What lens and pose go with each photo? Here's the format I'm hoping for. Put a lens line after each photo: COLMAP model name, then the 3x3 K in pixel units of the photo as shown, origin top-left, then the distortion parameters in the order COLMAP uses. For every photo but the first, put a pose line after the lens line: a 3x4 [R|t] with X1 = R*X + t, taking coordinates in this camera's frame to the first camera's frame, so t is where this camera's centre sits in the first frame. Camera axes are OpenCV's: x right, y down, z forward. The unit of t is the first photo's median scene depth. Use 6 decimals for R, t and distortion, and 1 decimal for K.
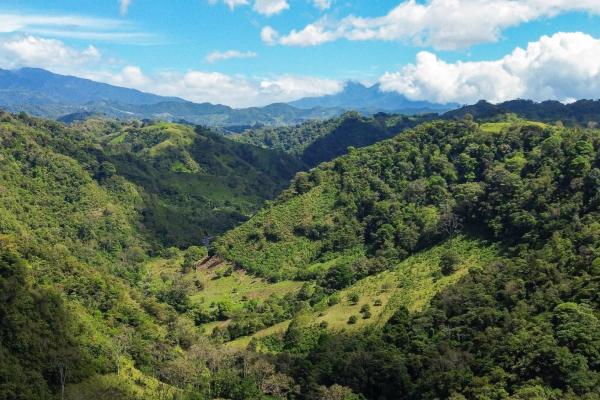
lens RADIAL K [[777.2, 0, 300.3], [0, 777.2, 199.6], [0, 0, 1]] dist [0.072956, 0.000000]
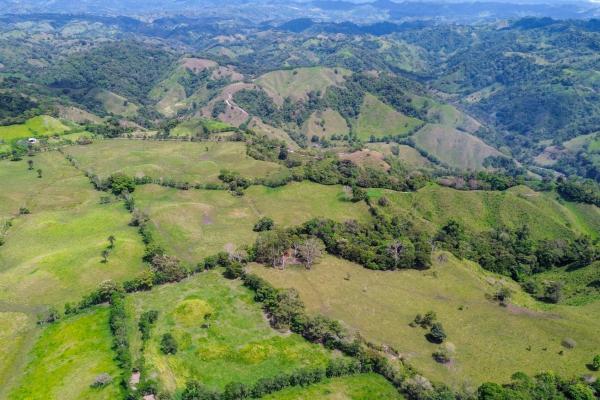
lens RADIAL K [[502.5, 0, 299.8], [0, 502.5, 200.8], [0, 0, 1]] dist [0.080382, -0.080870]
pose [[0.990858, 0.038065, -0.129427, -0.512695], [-0.001533, 0.962485, 0.271332, -0.093341], [0.134900, -0.268653, 0.953744, -2.133528]]
